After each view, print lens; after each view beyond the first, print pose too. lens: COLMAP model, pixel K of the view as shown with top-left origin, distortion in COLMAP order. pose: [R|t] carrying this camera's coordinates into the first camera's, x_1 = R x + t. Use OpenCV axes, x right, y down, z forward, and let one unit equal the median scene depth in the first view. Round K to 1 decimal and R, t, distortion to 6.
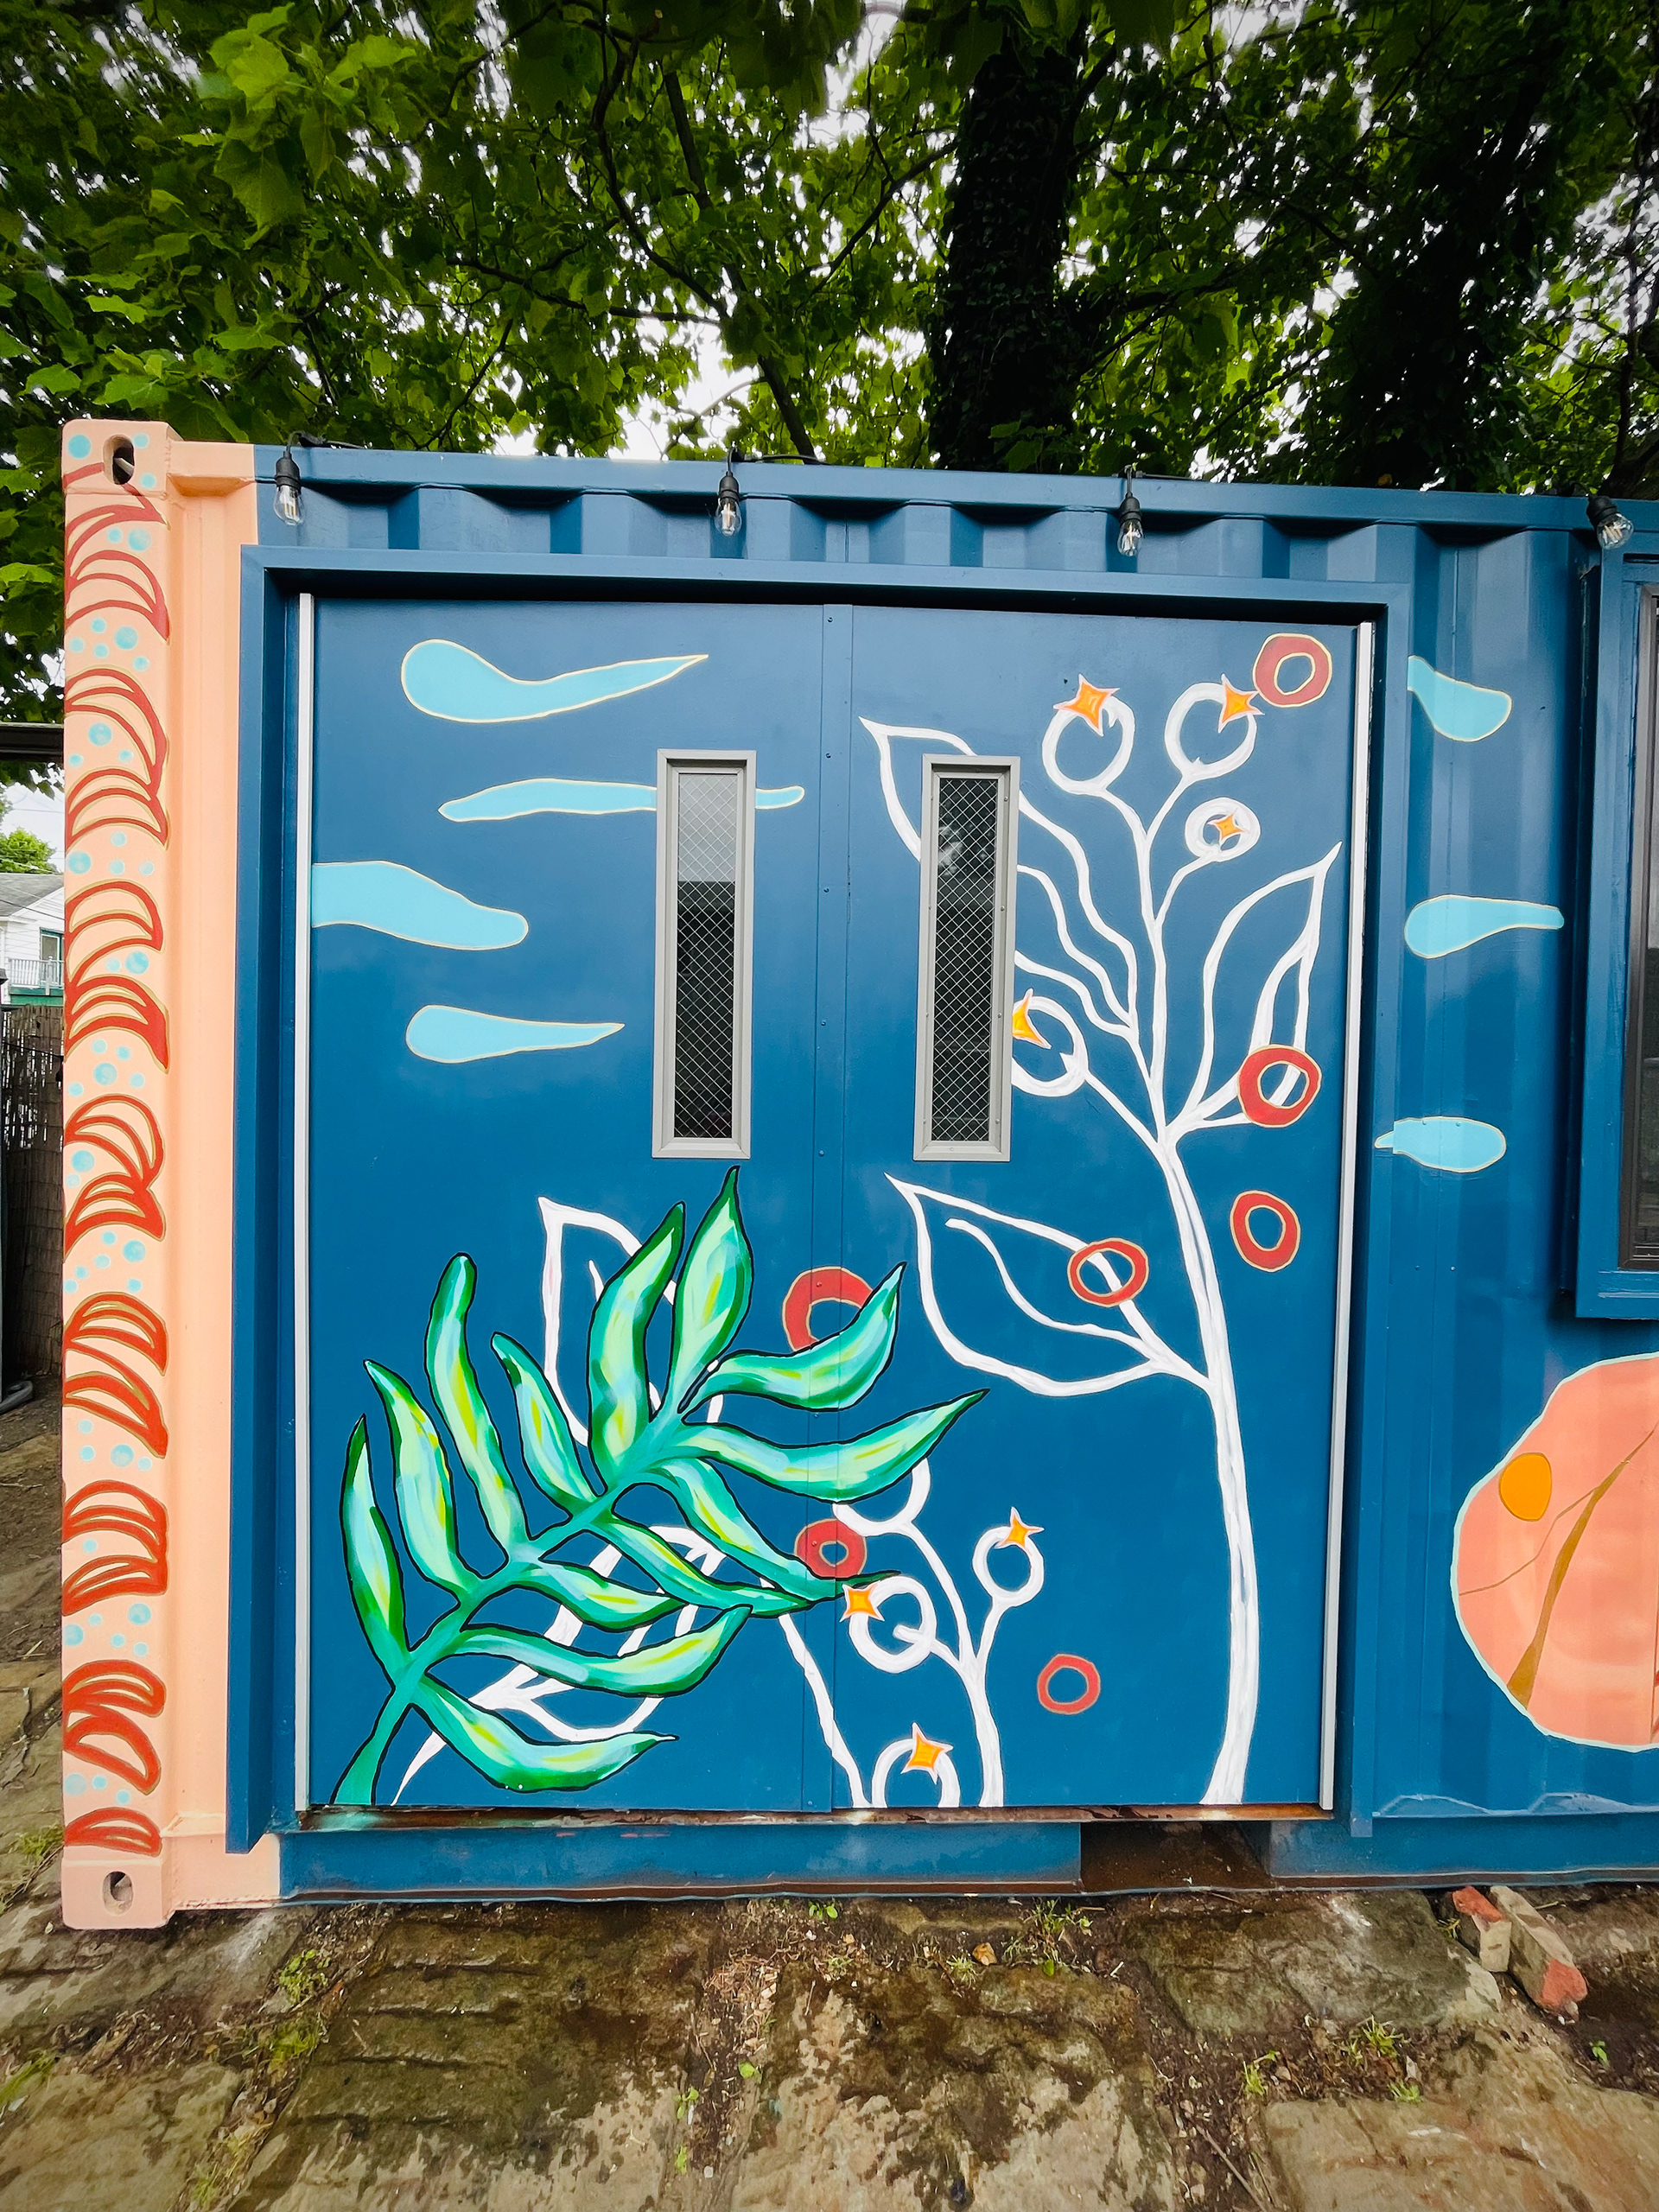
lens RADIAL K [[872.4, 0, 829.5], [0, 872.4, 1106.0], [0, 0, 1]] dist [-0.002833, 0.000545]
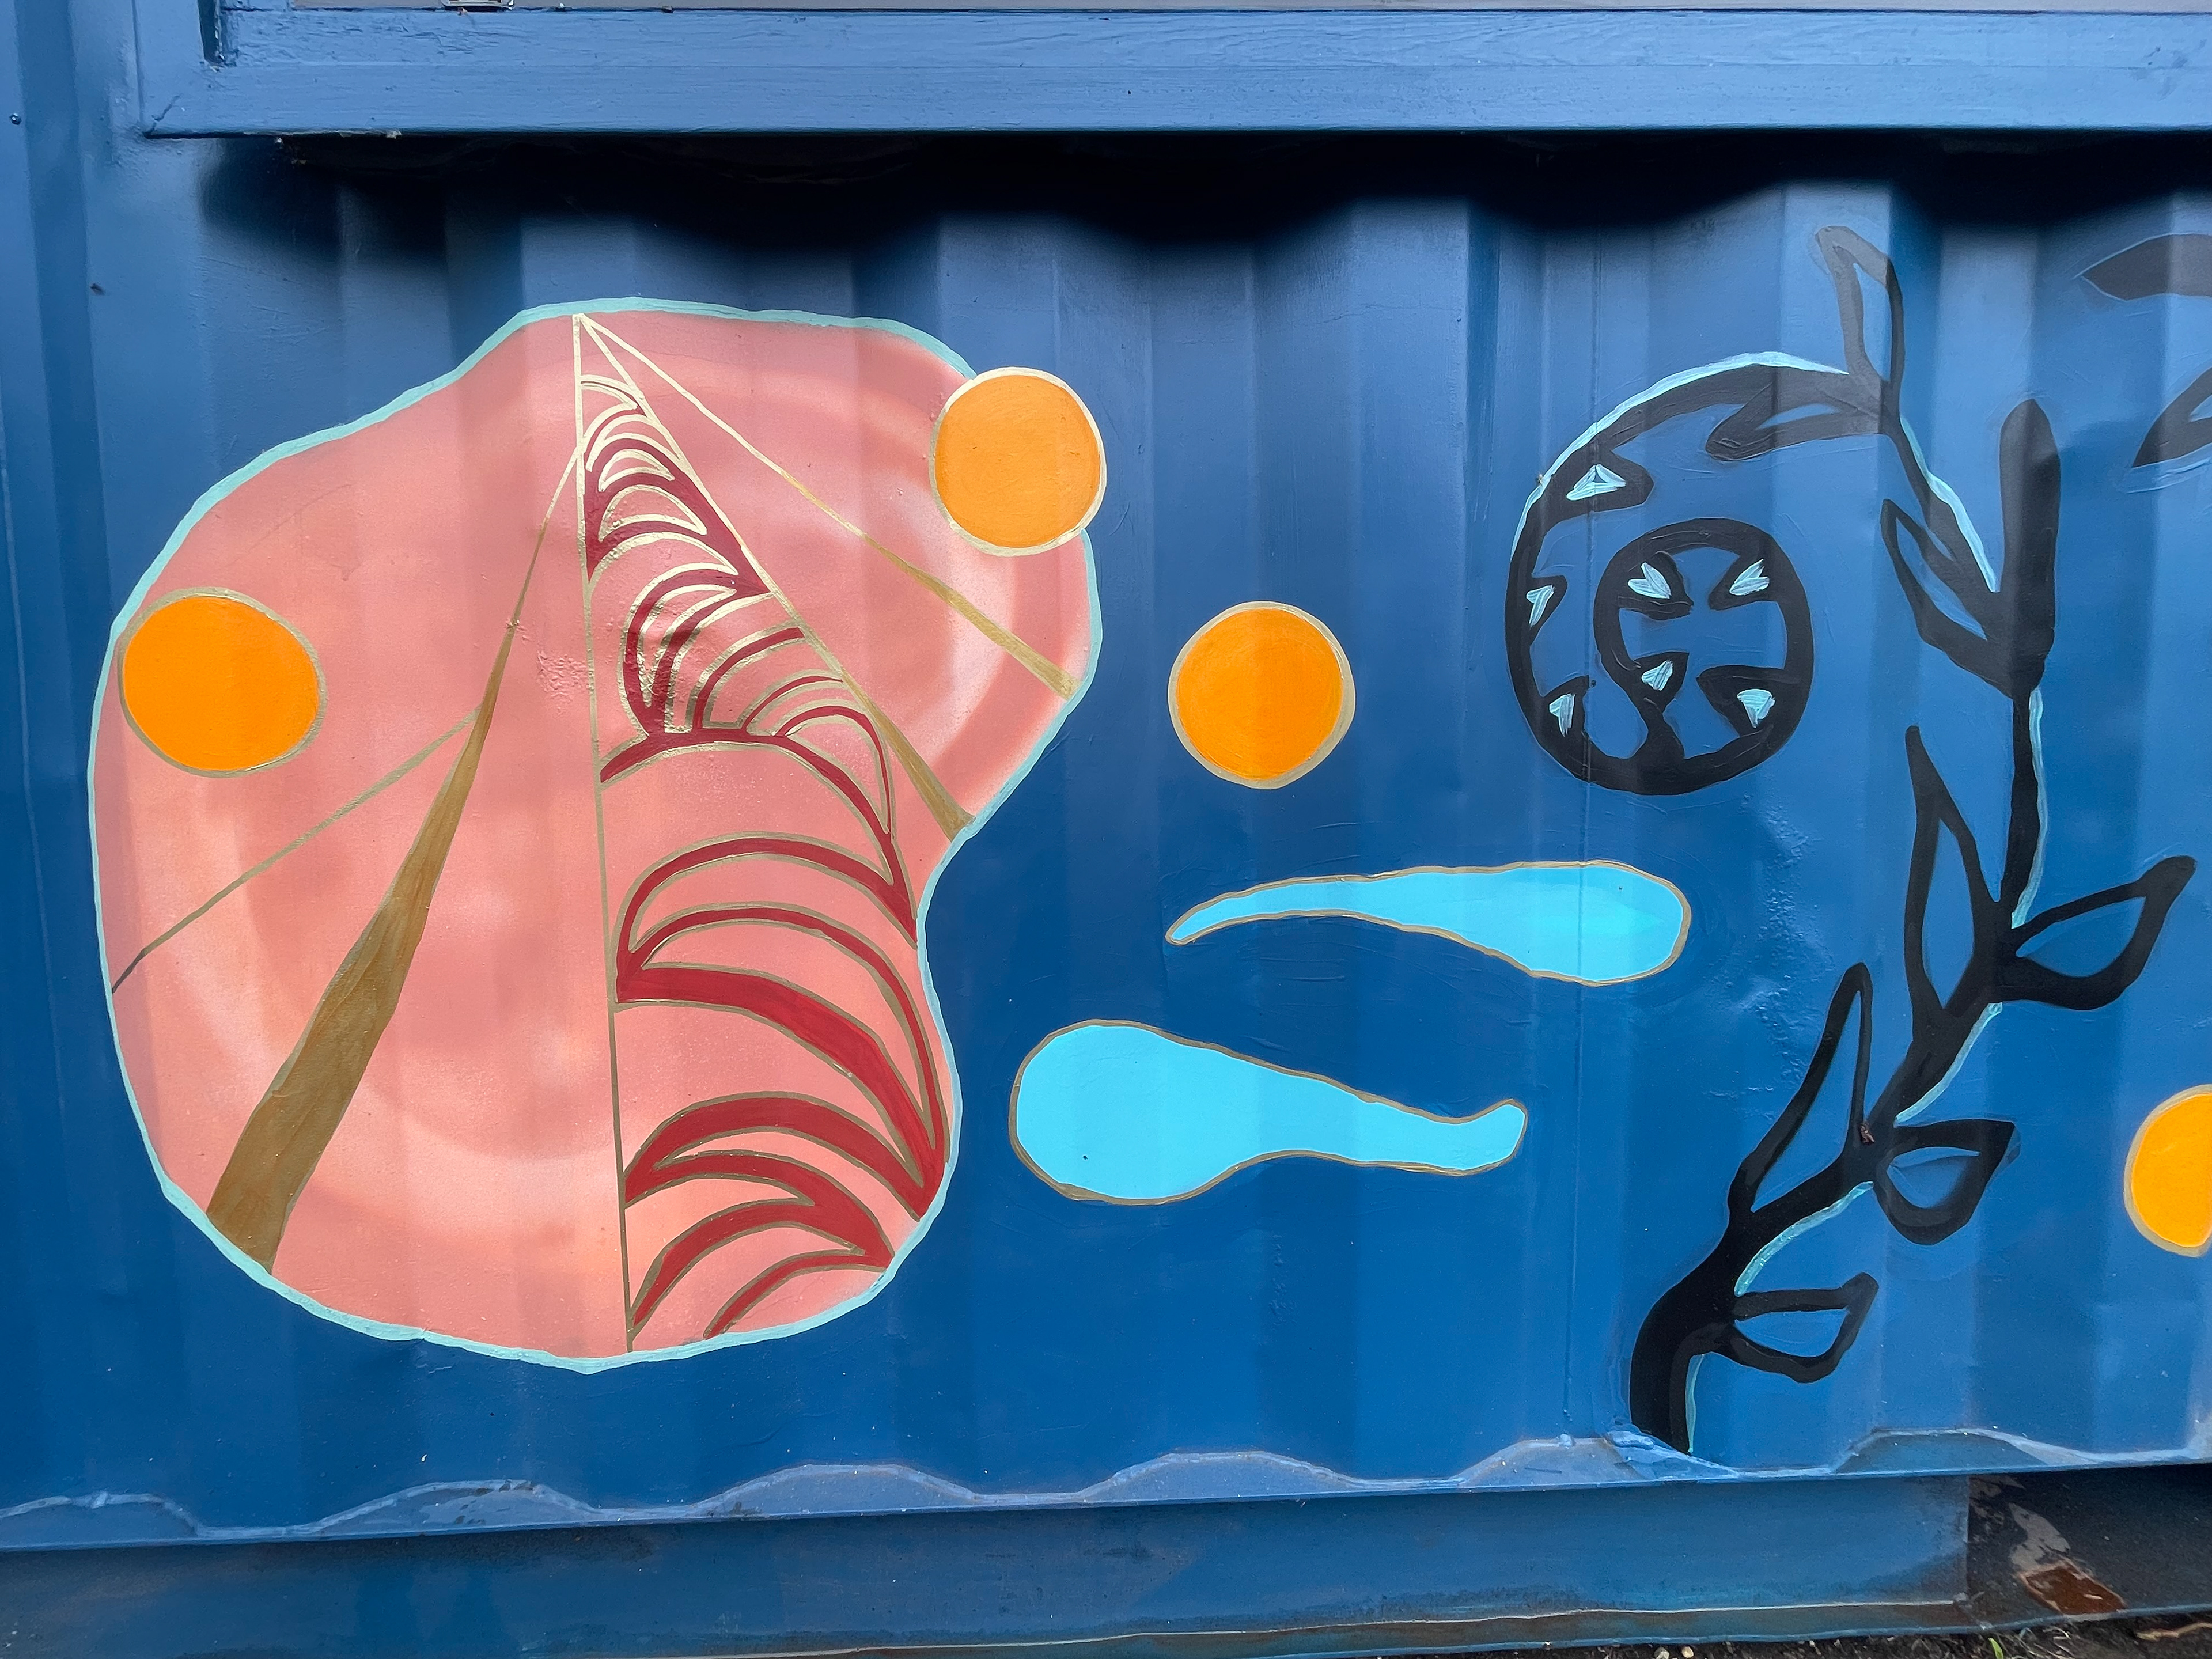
lens RADIAL K [[968.1, 0, 1106.0], [0, 968.1, 829.5], [0, 0, 1]] dist [-0.001332, -0.000213]
pose [[0.999317, -0.036056, -0.008148, 1.224509], [0.036415, 0.998115, 0.049399, 0.508563], [0.006352, -0.049662, 0.998746, 0.608417]]
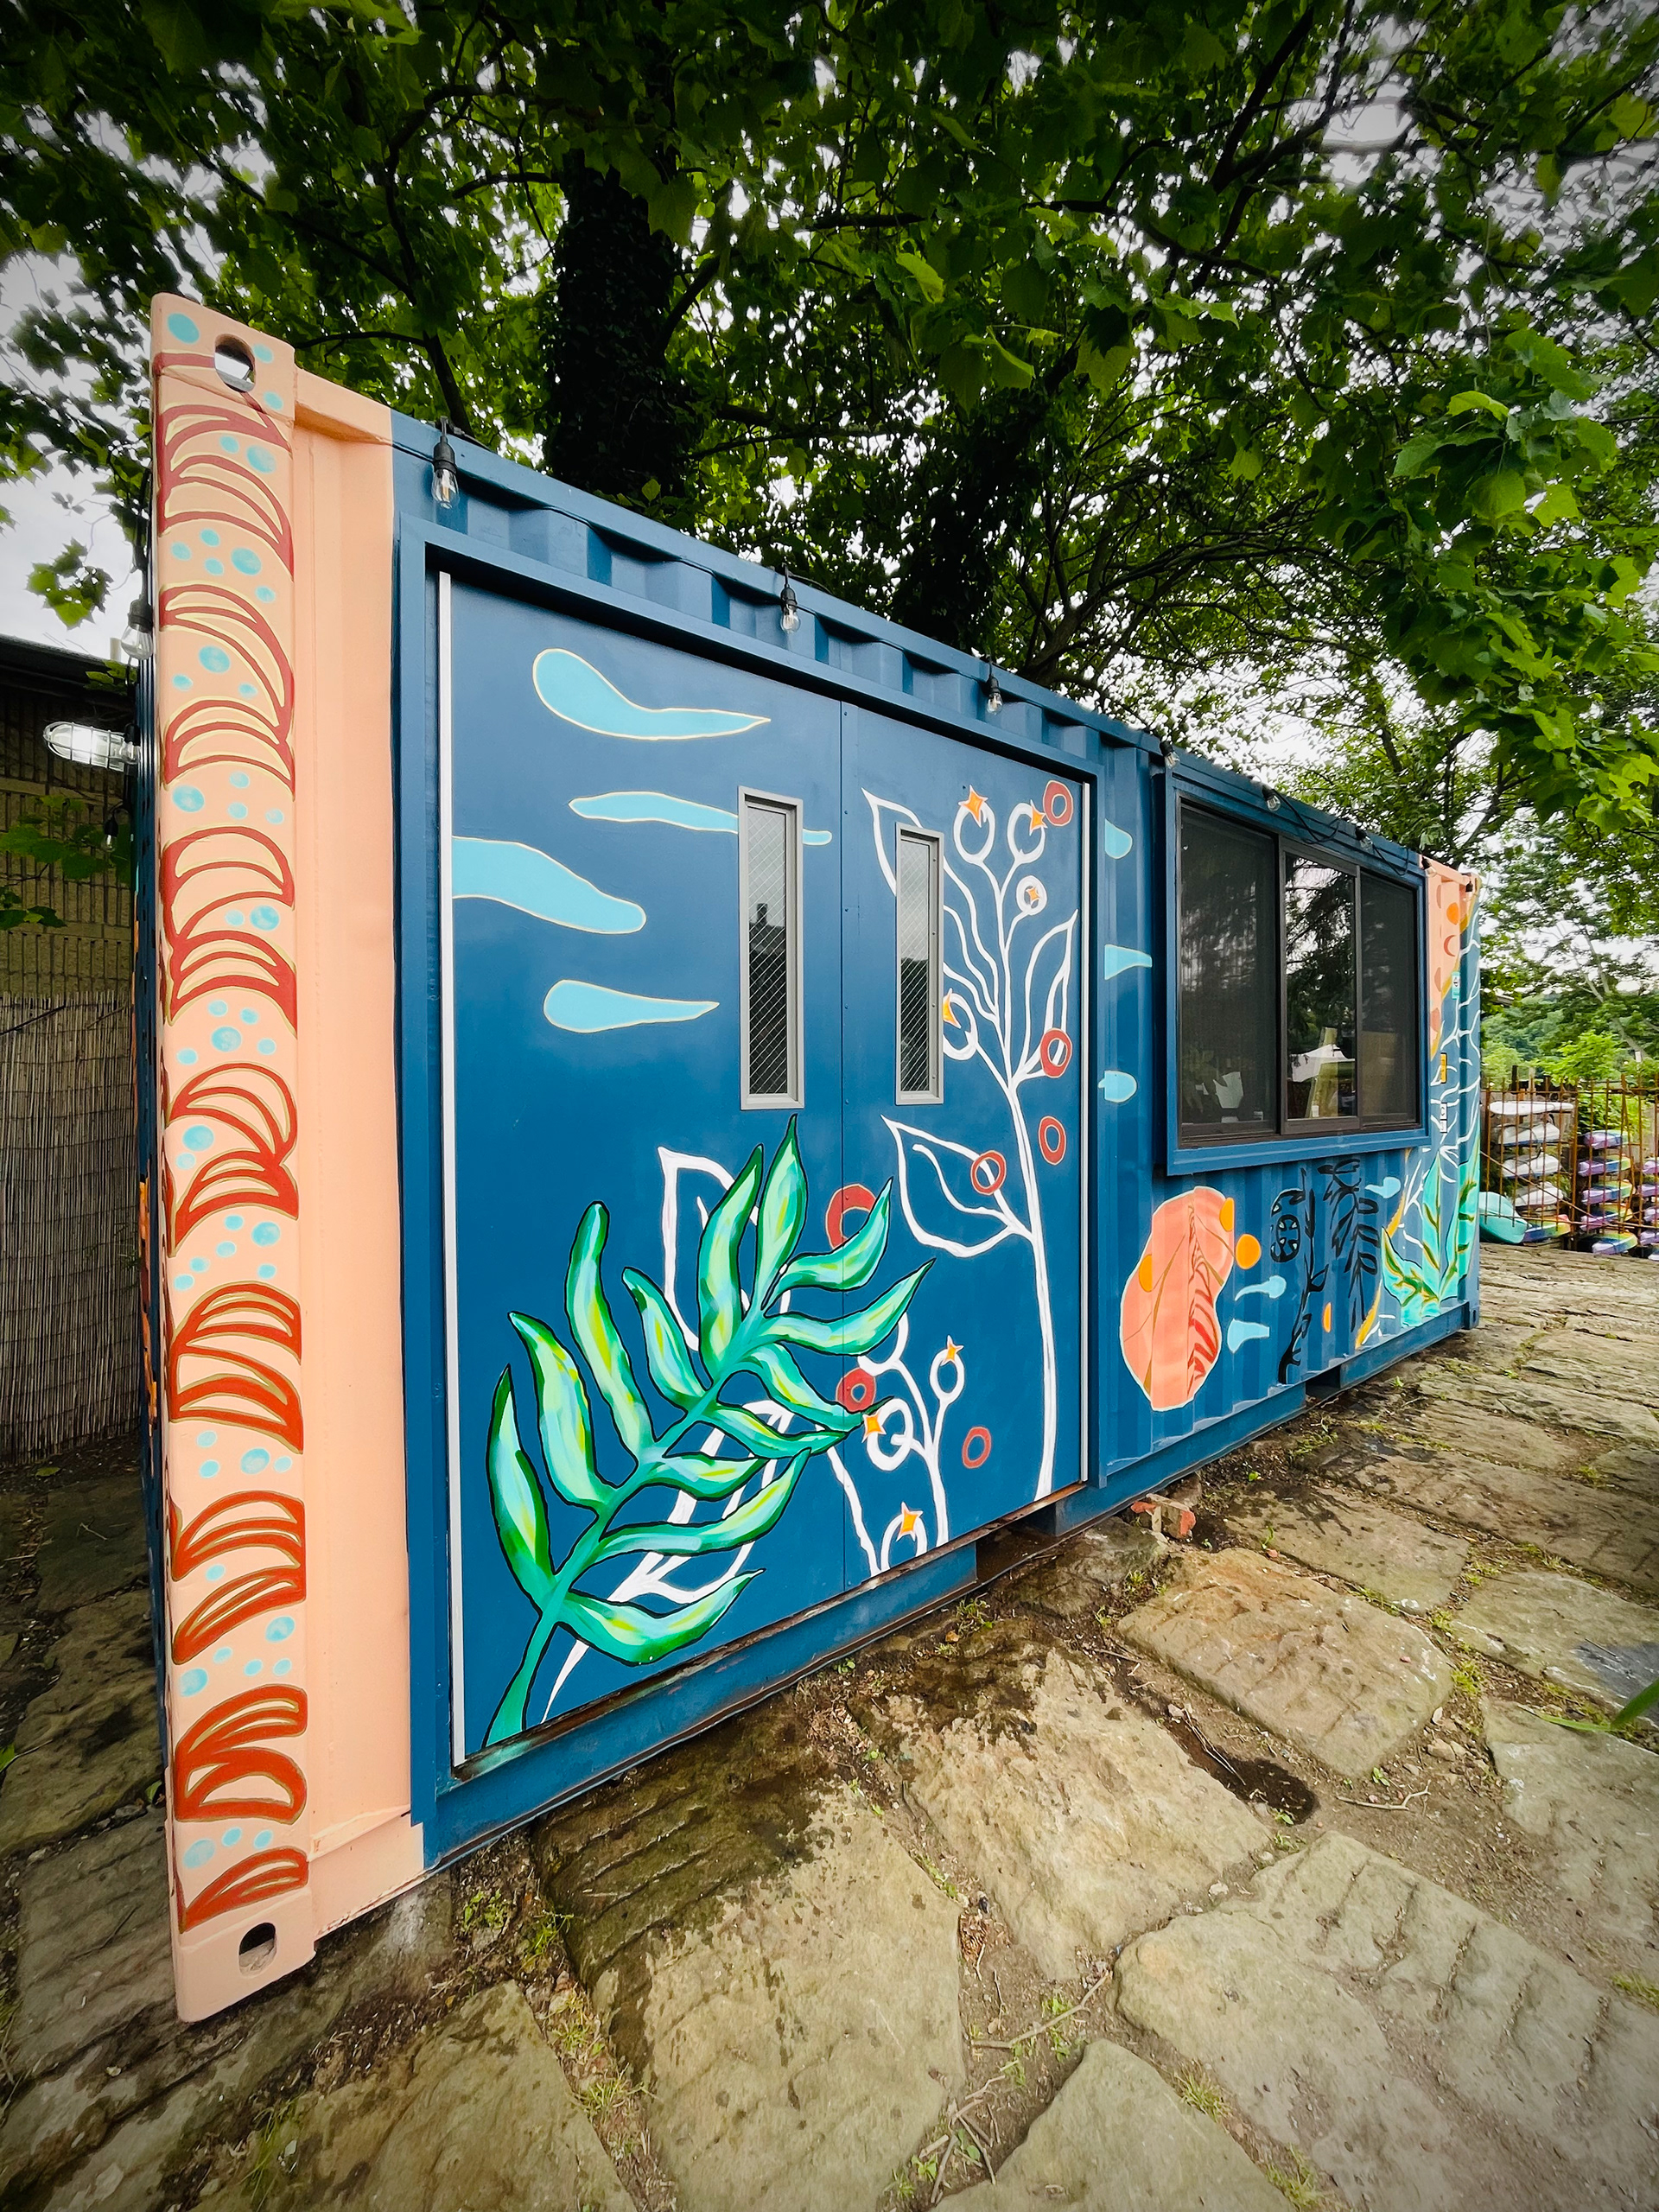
lens RADIAL K [[893.5, 0, 829.5], [0, 893.5, 1106.0], [0, 0, 1]] dist [0.002577, -0.000164]
pose [[0.799841, -0.036704, 0.599089, -0.861339], [0.036882, 0.999248, 0.011979, 0.042383], [-0.599078, 0.012514, 0.800593, -0.105450]]
